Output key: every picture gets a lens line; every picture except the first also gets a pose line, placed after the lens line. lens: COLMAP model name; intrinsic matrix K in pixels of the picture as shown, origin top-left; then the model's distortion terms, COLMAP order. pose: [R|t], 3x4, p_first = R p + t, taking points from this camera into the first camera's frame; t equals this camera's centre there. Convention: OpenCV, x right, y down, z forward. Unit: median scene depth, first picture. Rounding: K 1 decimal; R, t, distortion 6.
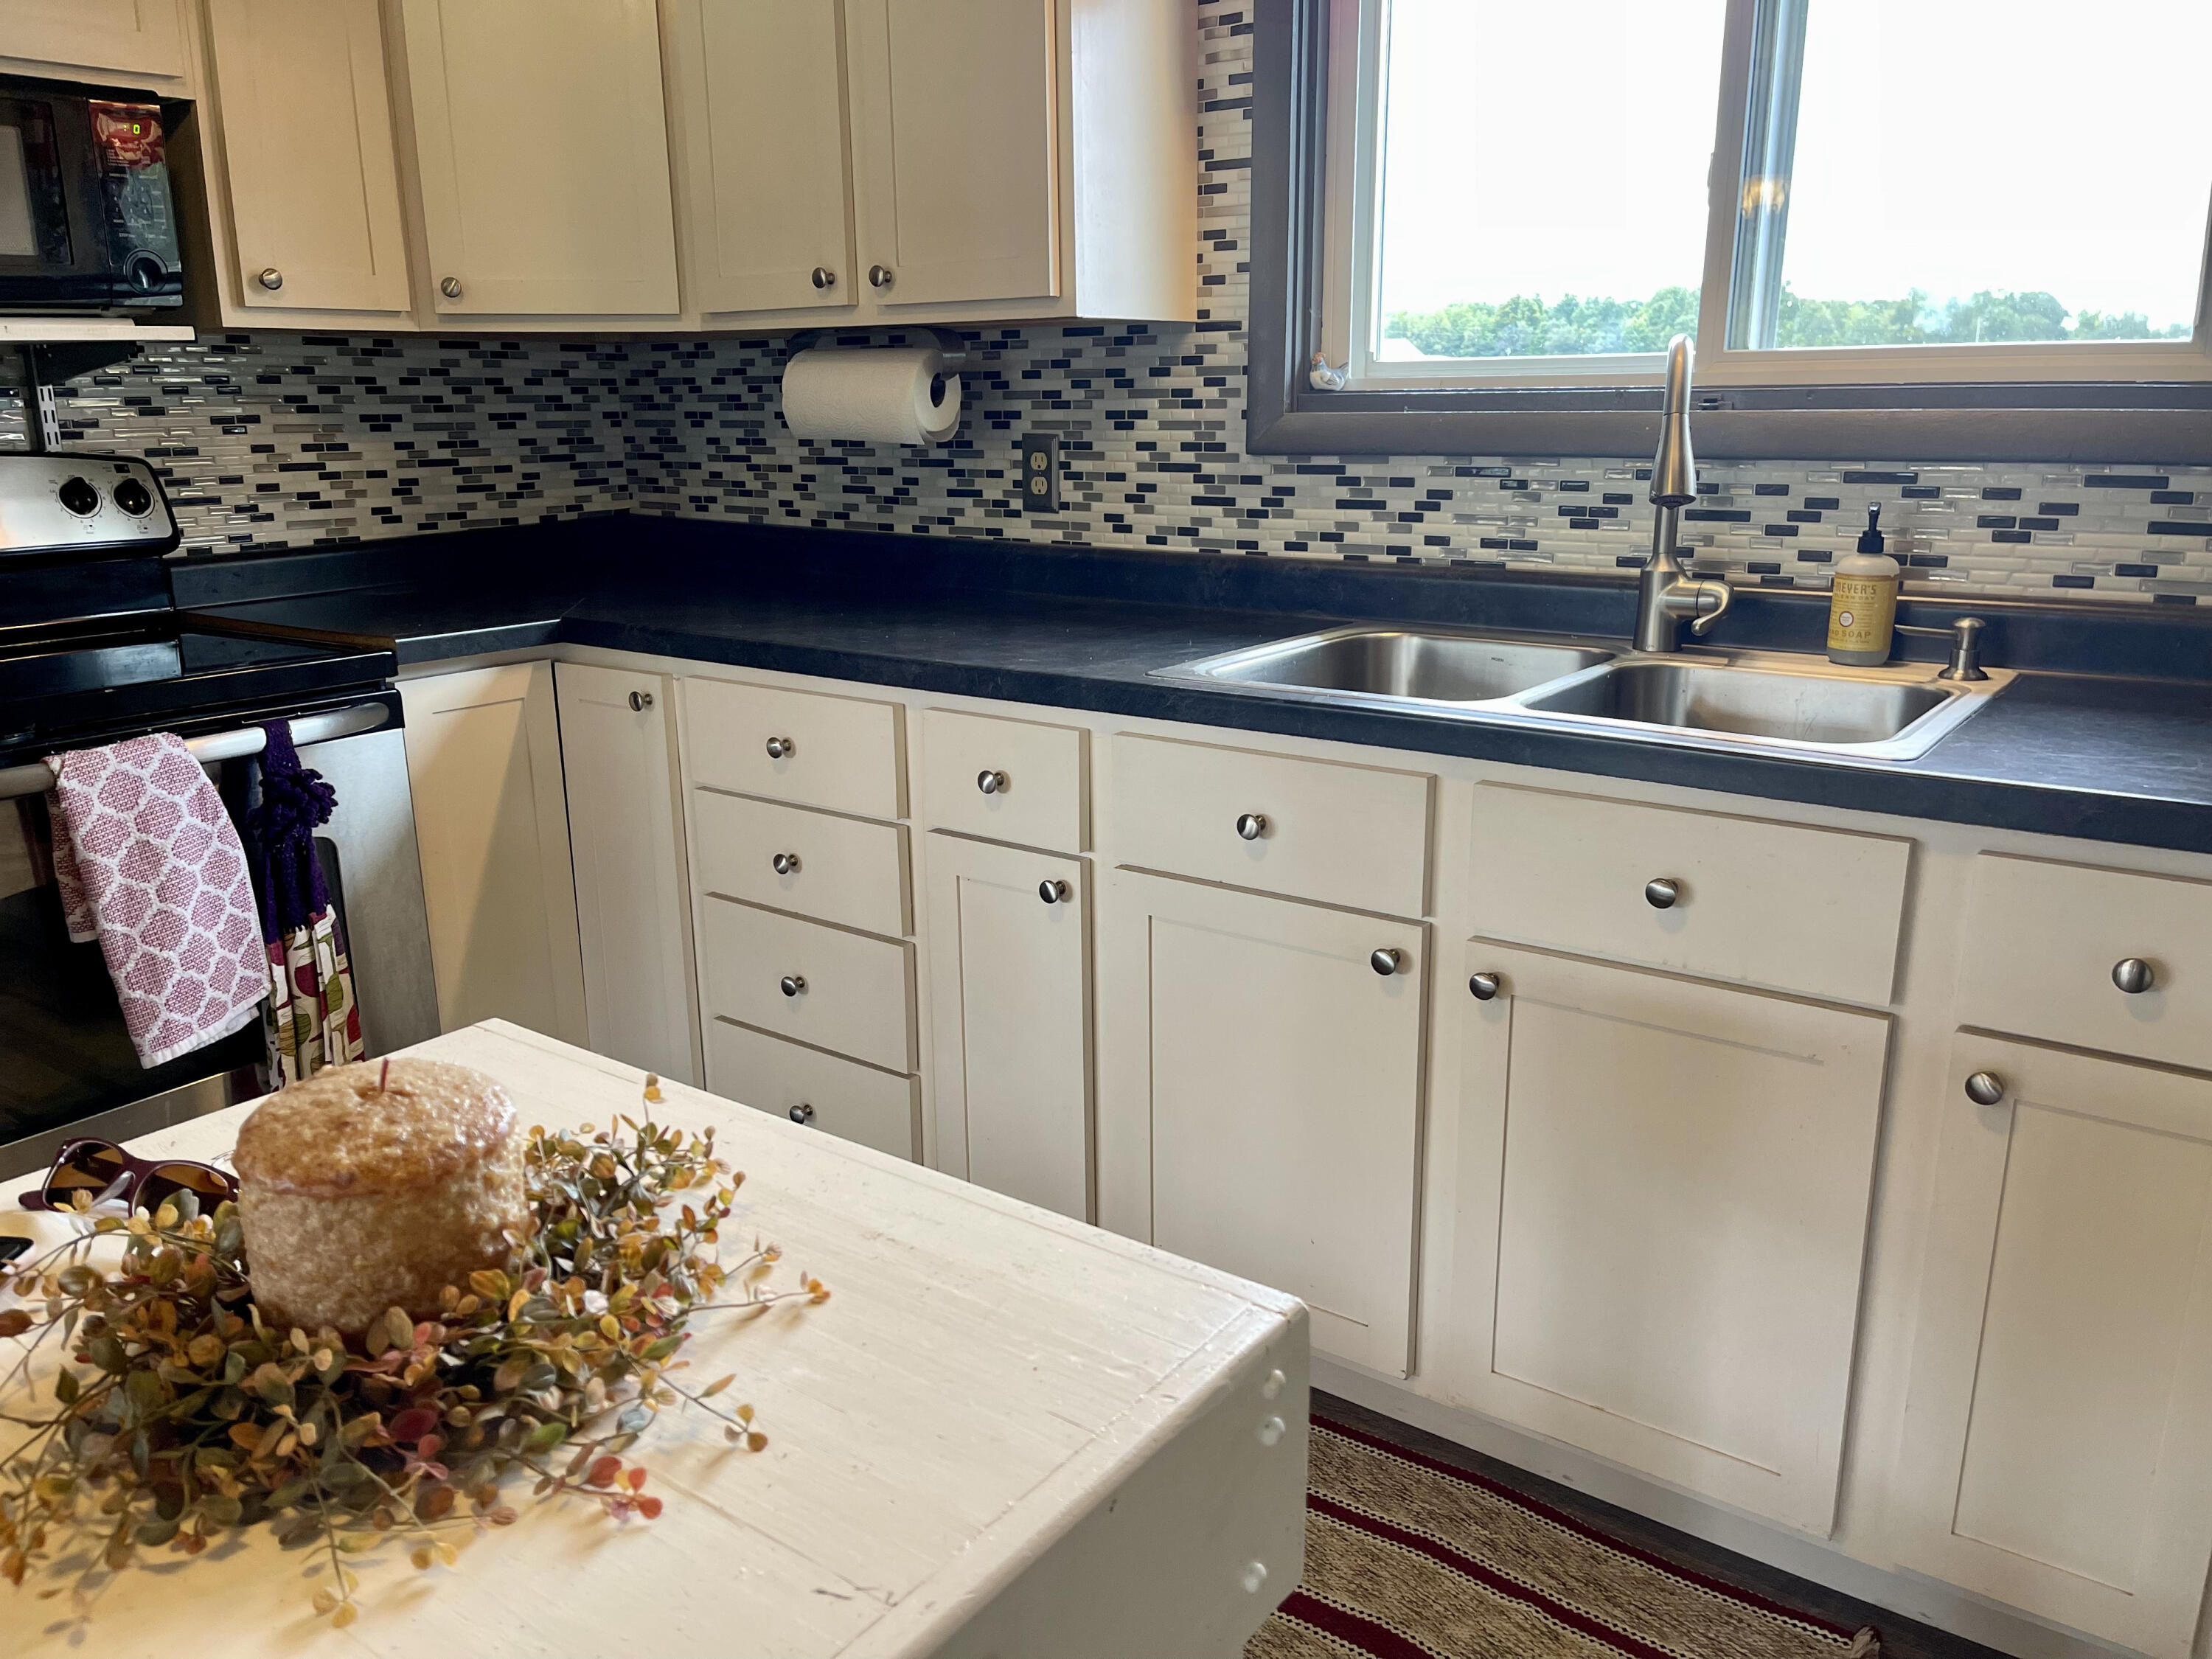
lens RADIAL K [[1683.9, 0, 1109.2], [0, 1683.9, 832.1], [0, 0, 1]] dist [0.068165, -0.089618]
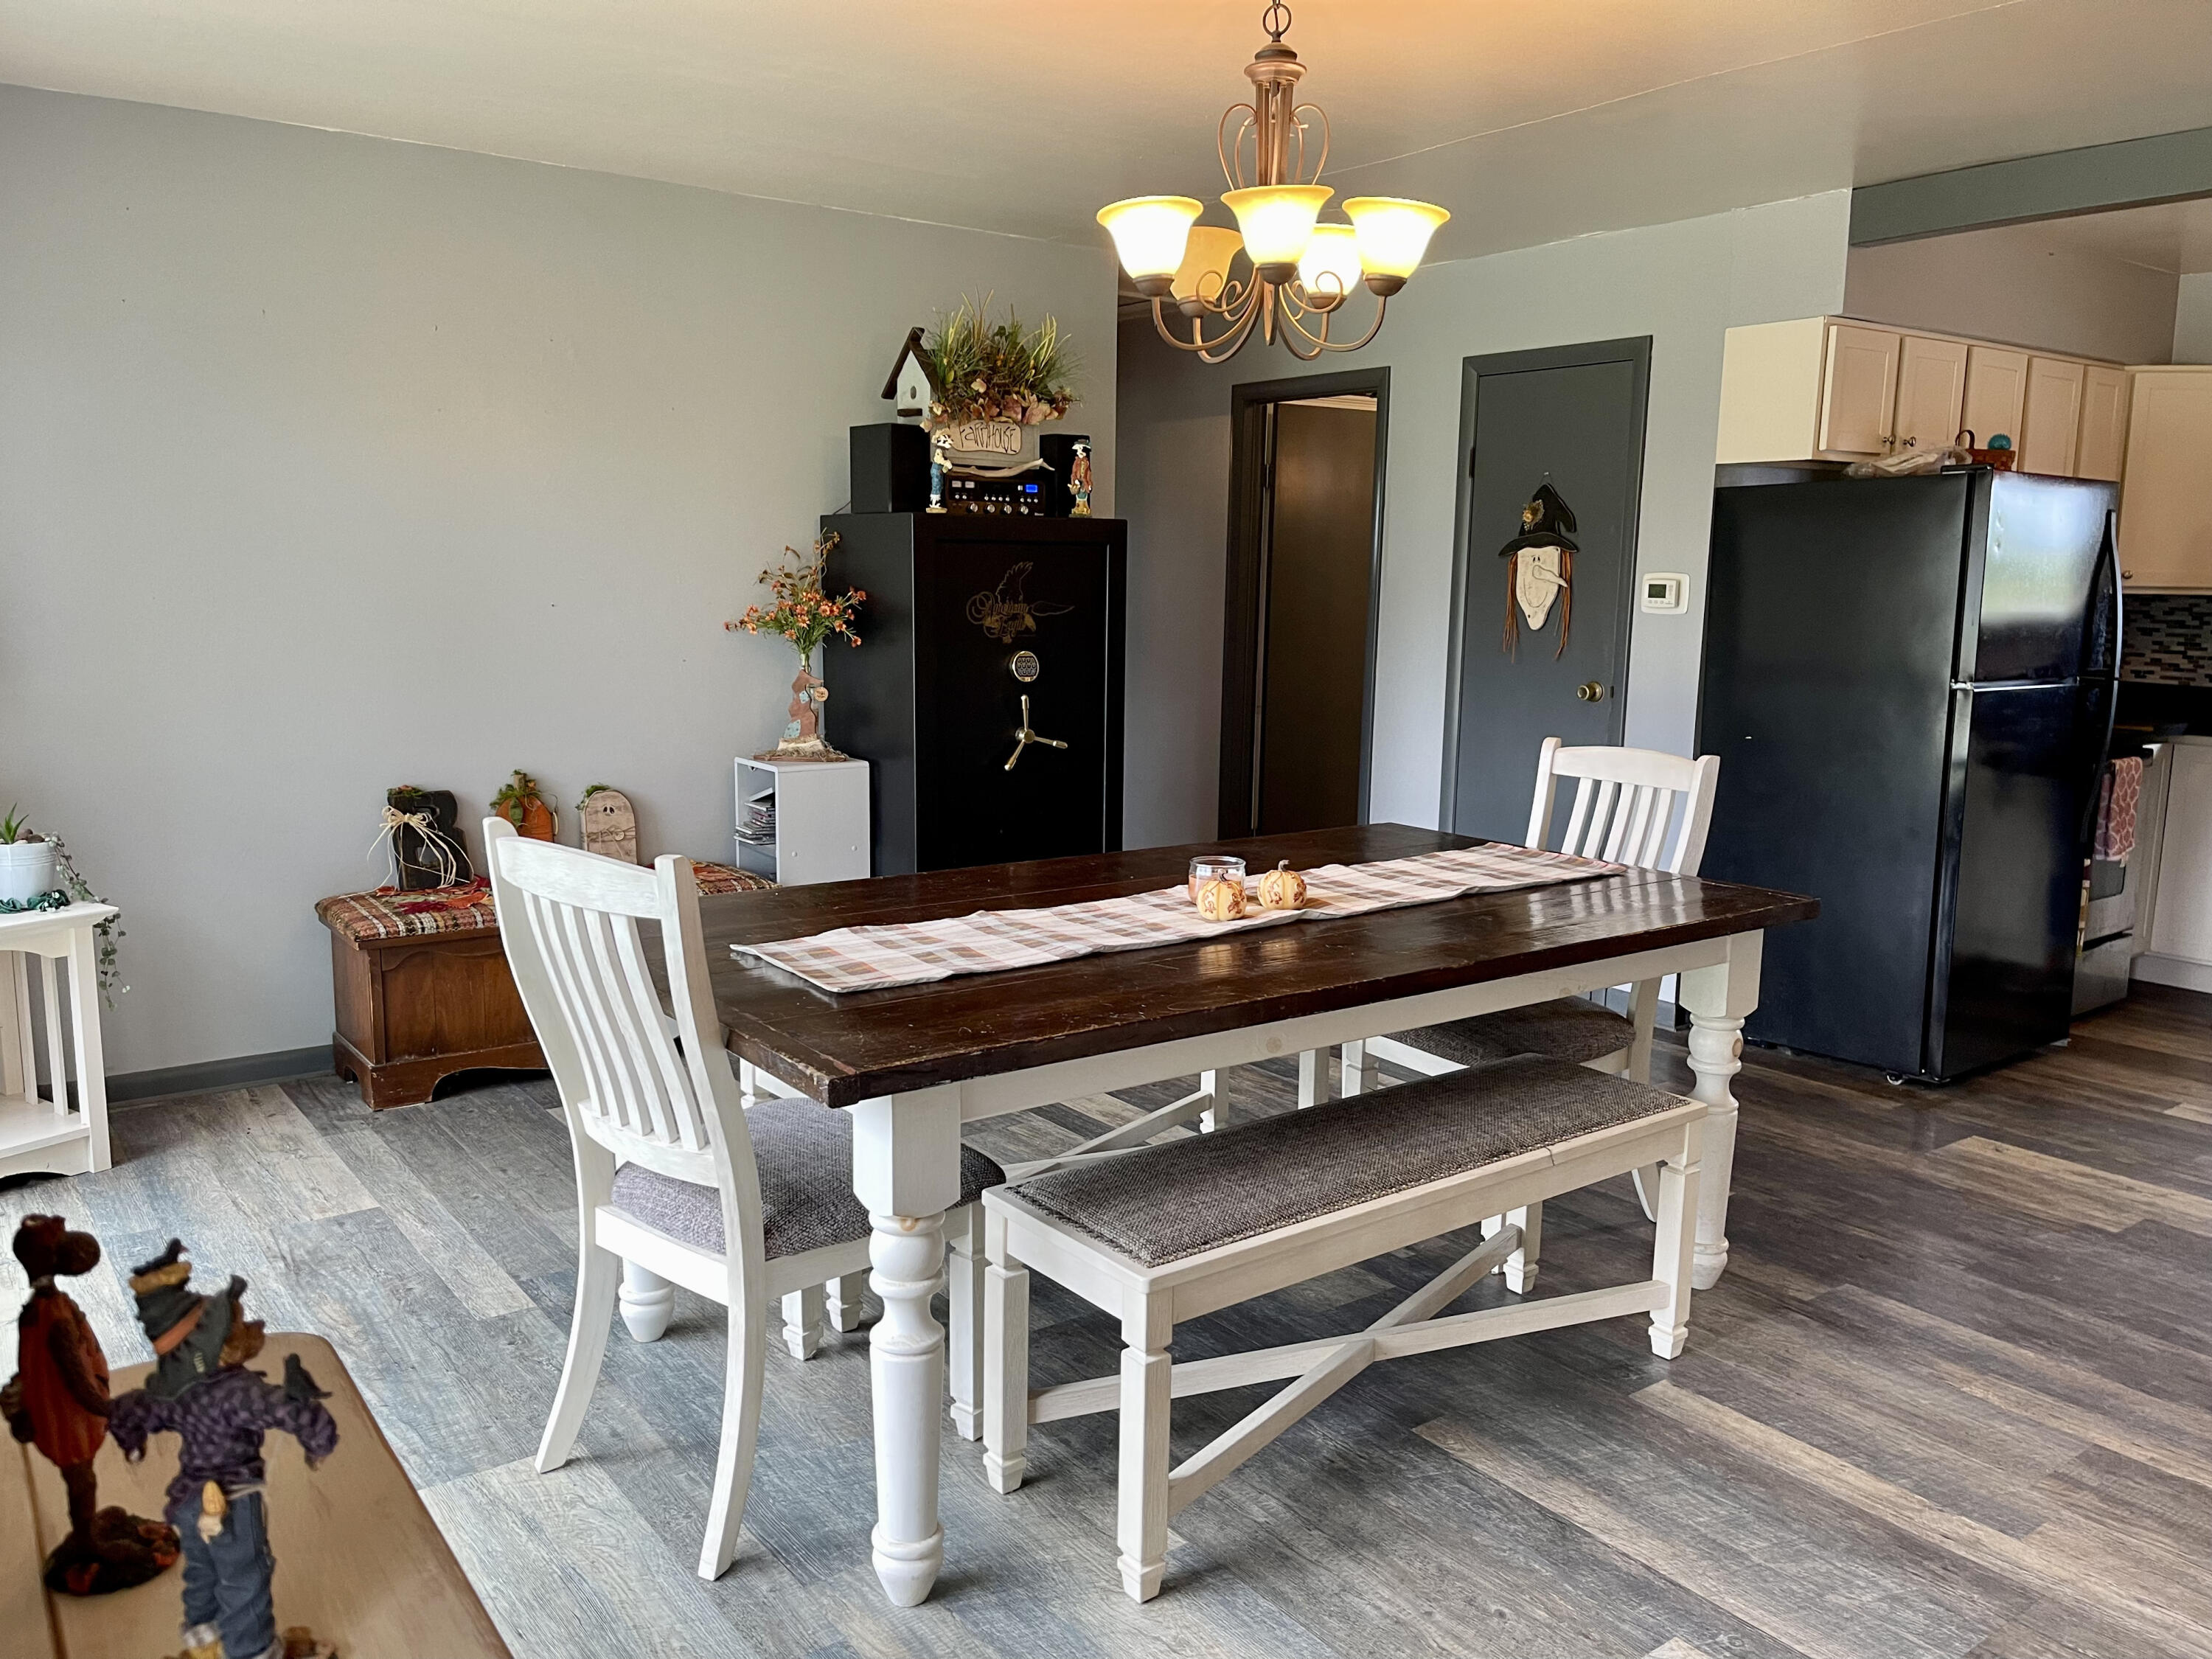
lens RADIAL K [[1683.9, 0, 1075.9], [0, 1683.9, 845.2], [0, 0, 1]] dist [0.068165, -0.089618]
pose [[0.956534, 0.069500, -0.283219, -1.113801], [-0.095755, 0.992191, -0.079923, 0.360178], [0.275453, 0.103568, 0.955719, -1.556916]]
